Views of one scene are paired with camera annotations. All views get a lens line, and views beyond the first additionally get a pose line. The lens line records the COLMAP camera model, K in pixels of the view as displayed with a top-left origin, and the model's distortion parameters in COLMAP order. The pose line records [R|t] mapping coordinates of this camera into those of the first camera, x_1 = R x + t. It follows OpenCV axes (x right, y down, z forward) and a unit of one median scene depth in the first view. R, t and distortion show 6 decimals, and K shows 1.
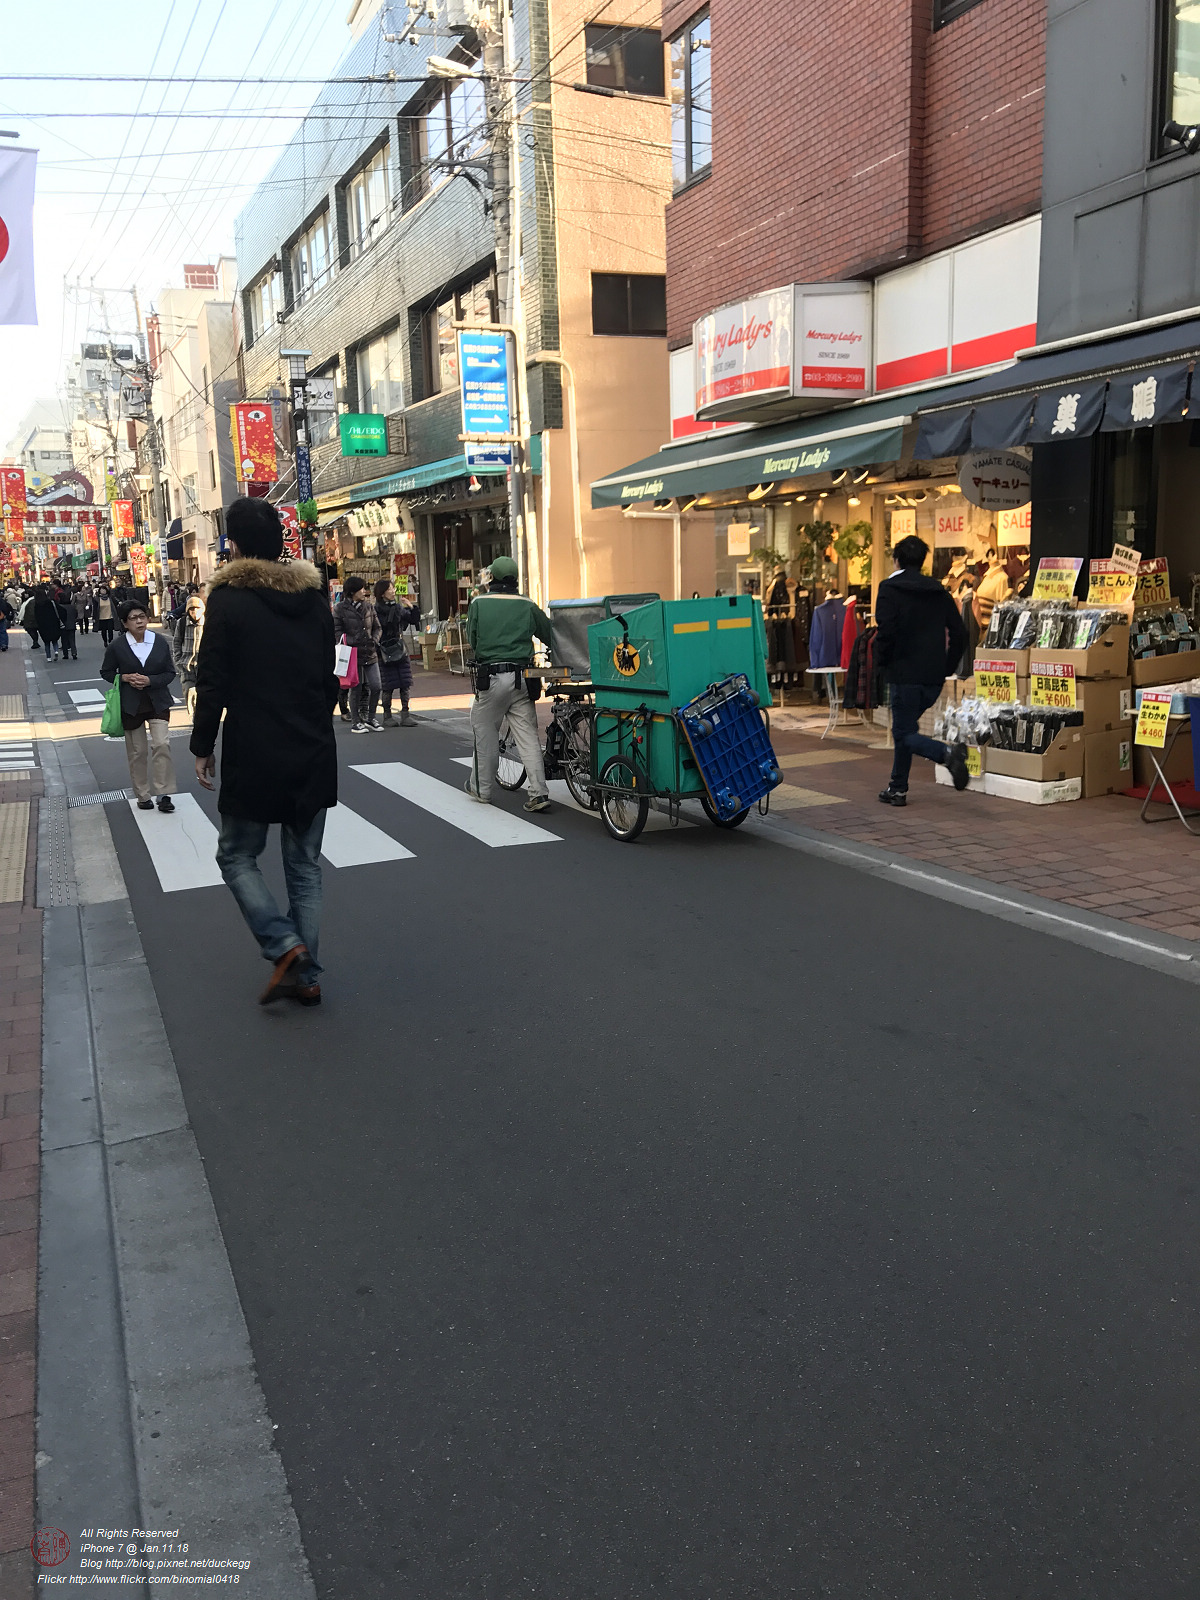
lens RADIAL K [[1201.6, 0, 617.3], [0, 1201.6, 801.8], [0, 0, 1]] dist [0.005659, -0.013315]
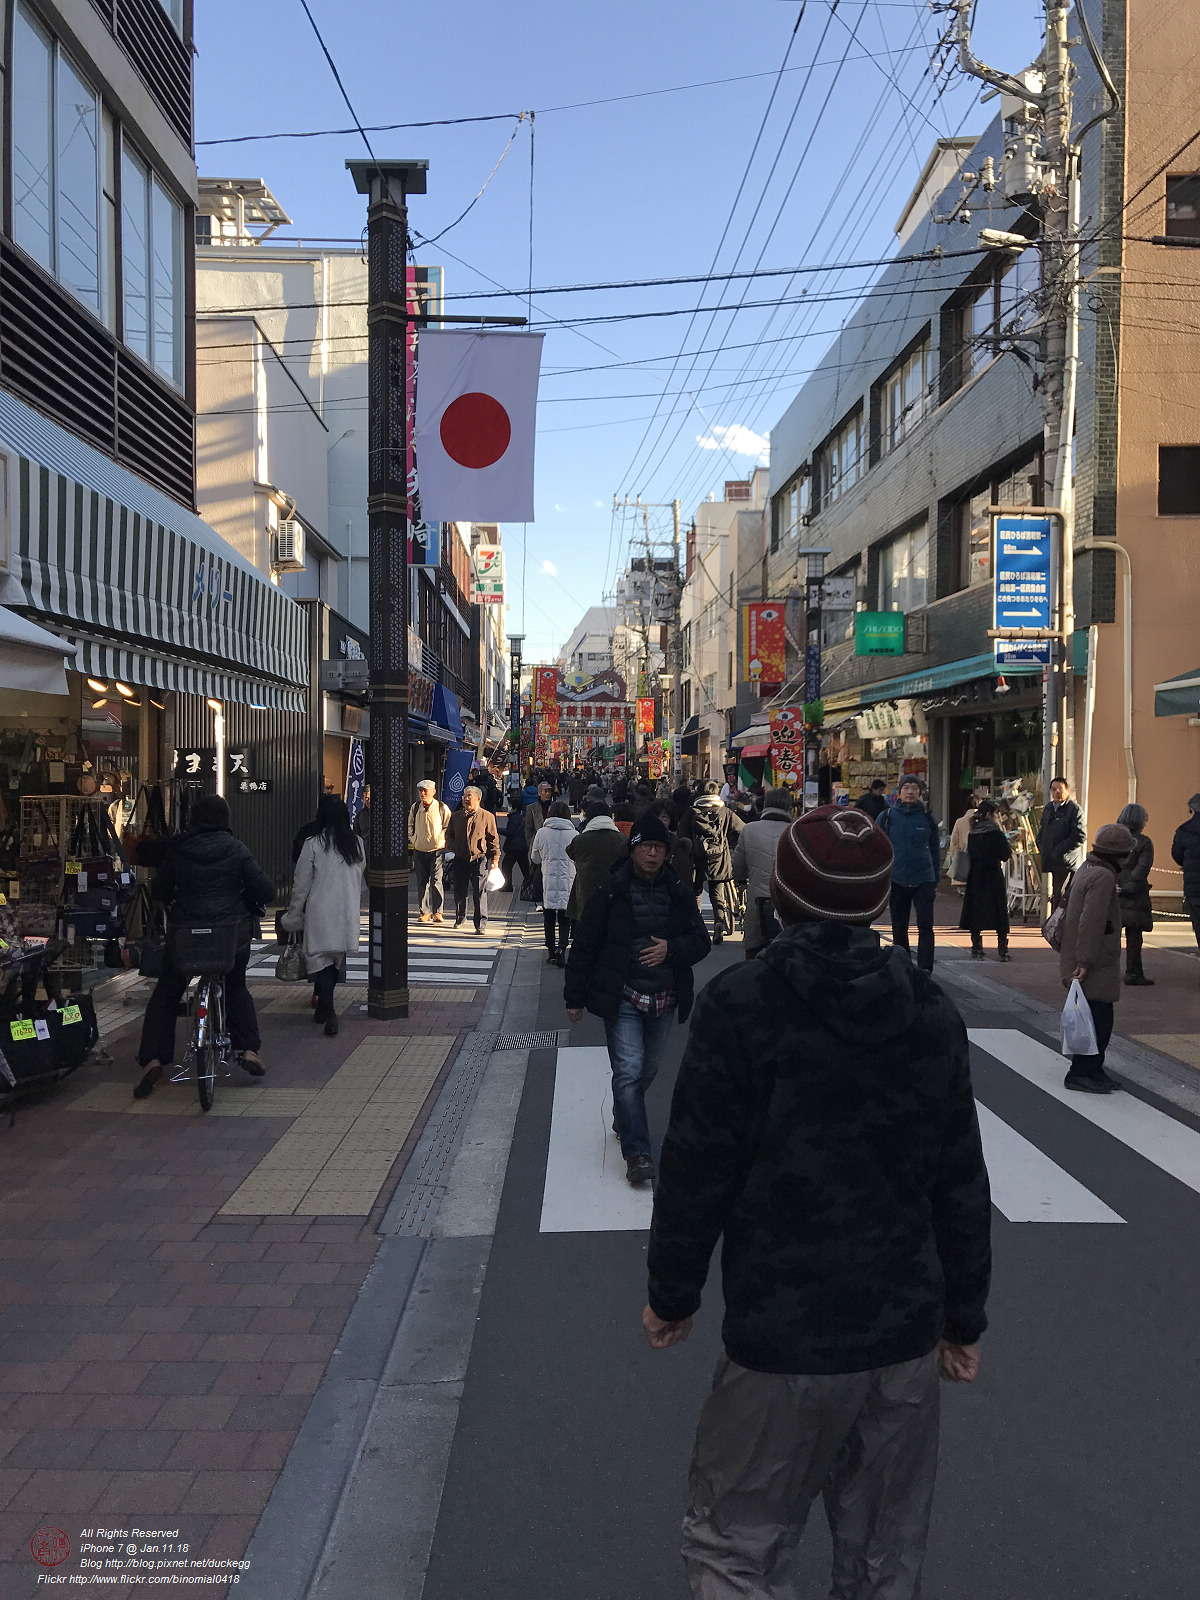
lens RADIAL K [[1201.6, 0, 617.3], [0, 1201.6, 801.8], [0, 0, 1]] dist [0.005659, -0.013315]
pose [[0.914123, 0.043340, -0.403113, -0.015879], [-0.106824, 0.984884, -0.136352, -0.027831], [0.391111, 0.167704, 0.904935, 0.099550]]
